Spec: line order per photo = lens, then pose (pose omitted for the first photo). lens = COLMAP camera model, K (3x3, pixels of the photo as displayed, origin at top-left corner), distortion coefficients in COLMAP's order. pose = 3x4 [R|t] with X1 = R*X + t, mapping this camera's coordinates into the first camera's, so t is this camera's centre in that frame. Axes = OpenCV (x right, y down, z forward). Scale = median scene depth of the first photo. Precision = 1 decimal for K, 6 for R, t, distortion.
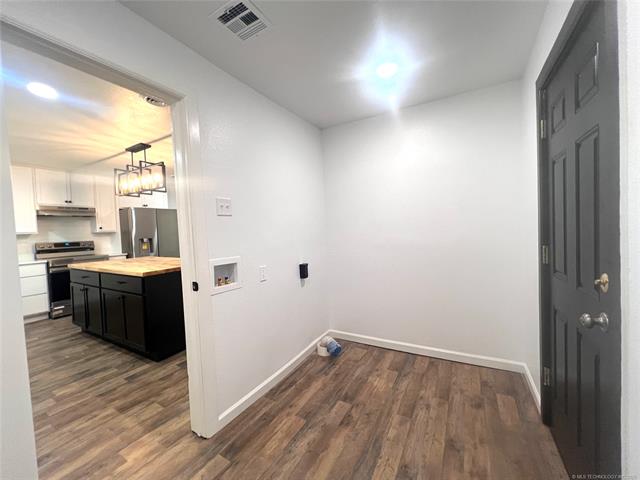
lens RADIAL K [[256.5, 0, 318.6], [0, 256.5, 237.2], [0, 0, 1]] dist [-0.002099, 0.000434]
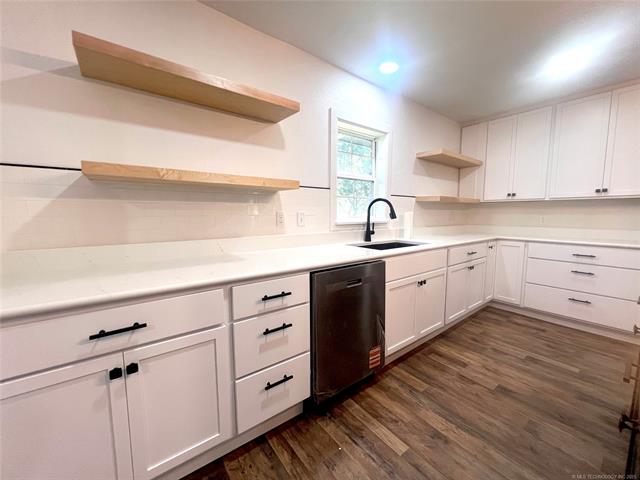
lens RADIAL K [[256.5, 0, 318.1], [0, 256.5, 238.1], [0, 0, 1]] dist [-0.002099, 0.000434]
pose [[-0.384460, 0.131706, -0.913698, -0.280235], [-0.014917, 0.988755, 0.148802, 0.003723], [0.923021, 0.070838, -0.378172, 0.506930]]
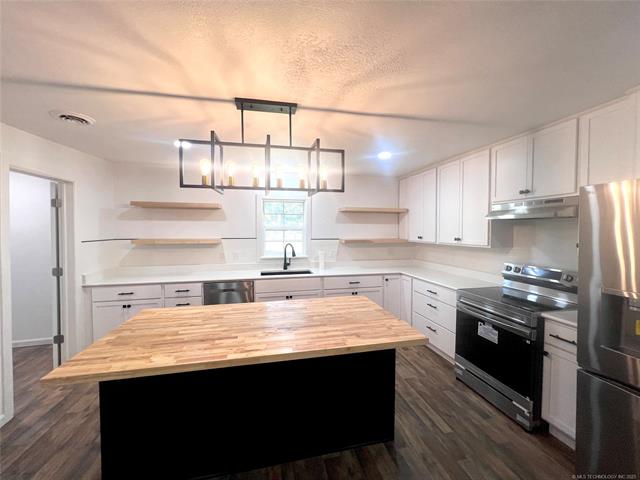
lens RADIAL K [[256.5, 0, 318.5], [0, 256.5, 238.3], [0, 0, 1]] dist [-0.002099, 0.000434]
pose [[-0.737451, 0.063559, -0.672403, -0.326464], [0.009909, 0.996473, 0.083325, -0.097530], [0.675328, 0.054785, -0.735480, 1.178568]]
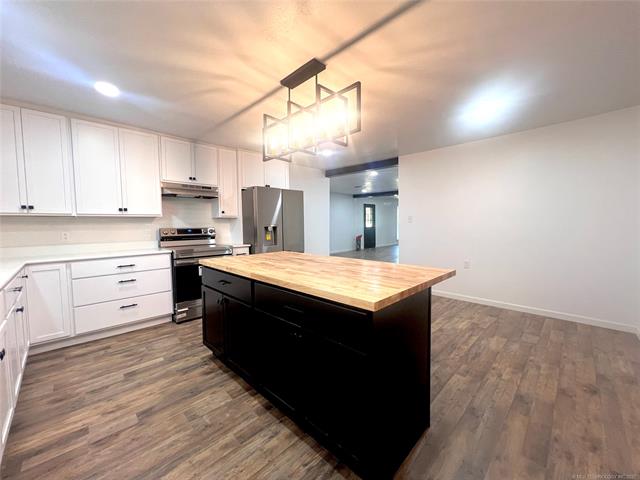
lens RADIAL K [[256.5, 0, 319.2], [0, 256.5, 238.5], [0, 0, 1]] dist [-0.002099, 0.000434]
pose [[0.965405, 0.040284, -0.257624, -0.393744], [-0.032451, 0.998875, 0.034587, 0.011375], [0.258728, -0.025030, 0.965626, 0.333321]]
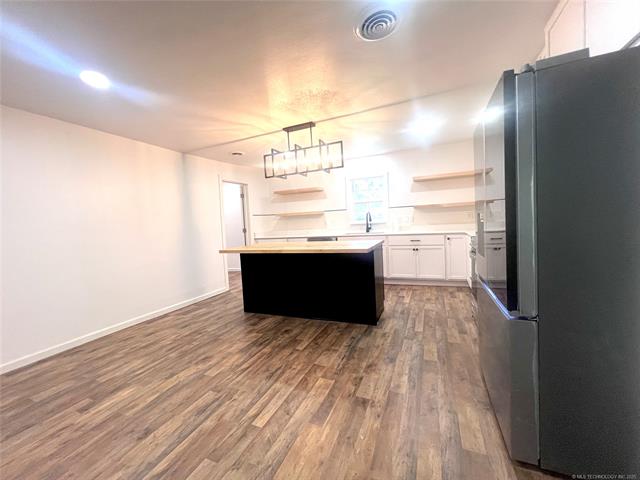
lens RADIAL K [[256.5, 0, 319.0], [0, 256.5, 234.9], [0, 0, 1]] dist [-0.002099, 0.000434]
pose [[-0.988890, 0.097956, -0.111810, -0.501861], [0.088558, 0.992339, 0.086141, -0.017550], [0.119391, 0.075283, -0.989989, 1.601672]]
